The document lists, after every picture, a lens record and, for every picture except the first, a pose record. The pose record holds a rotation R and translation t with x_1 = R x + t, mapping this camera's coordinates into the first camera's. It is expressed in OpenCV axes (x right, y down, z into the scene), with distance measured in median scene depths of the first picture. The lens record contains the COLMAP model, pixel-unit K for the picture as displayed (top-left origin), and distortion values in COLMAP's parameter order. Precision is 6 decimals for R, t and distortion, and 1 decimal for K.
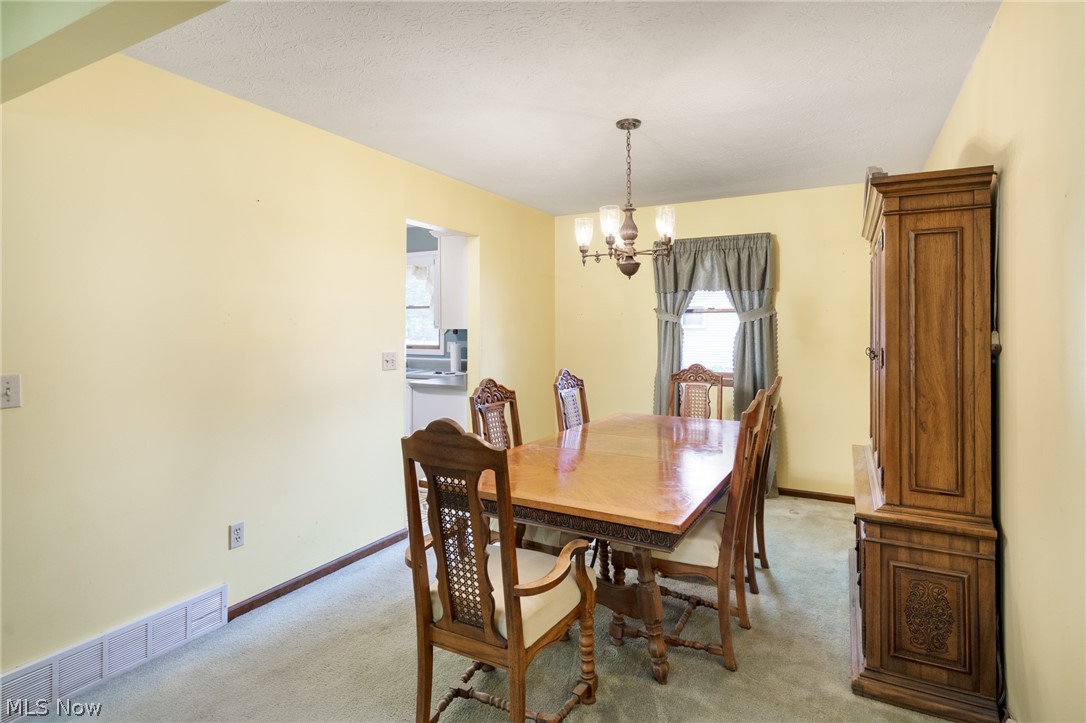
lens RADIAL K [[561.4, 0, 544.2], [0, 561.4, 346.1], [0, 0, 1]] dist [0.002903, 0.000327]
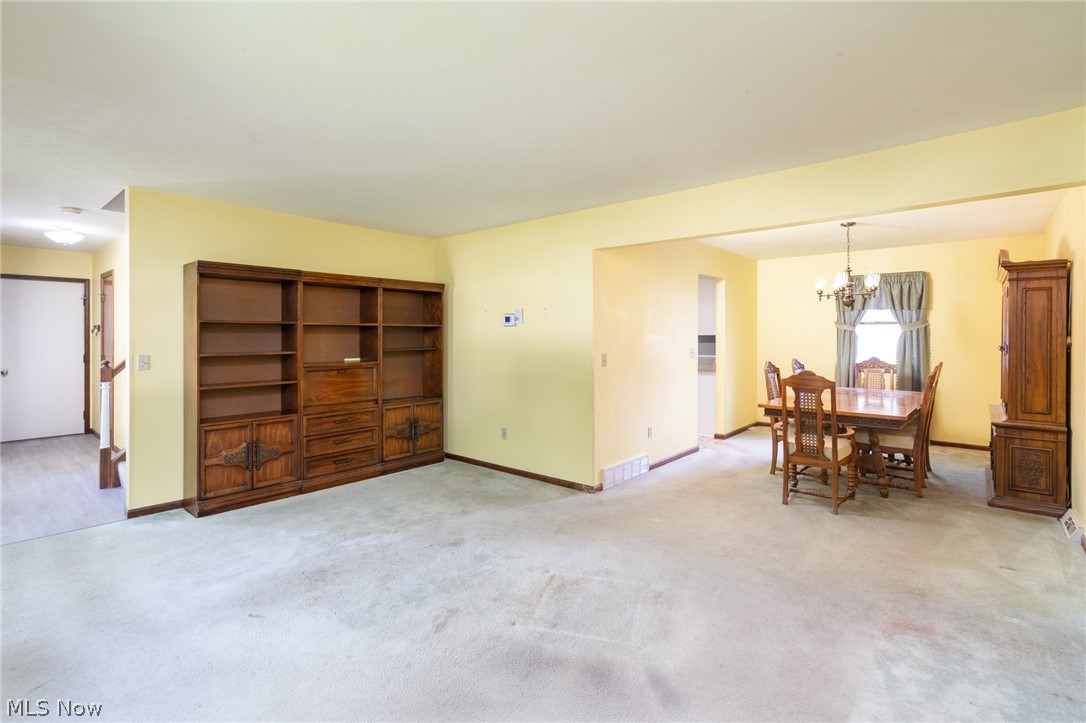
lens RADIAL K [[500.9, 0, 544.8], [0, 500.9, 351.4], [0, 0, 1]] dist [0.001331, 0.000649]
pose [[0.975622, 0.007055, -0.219345, -0.659102], [-0.006544, 0.999974, 0.003057, 0.034469], [0.219361, -0.001547, 0.975643, -1.187169]]
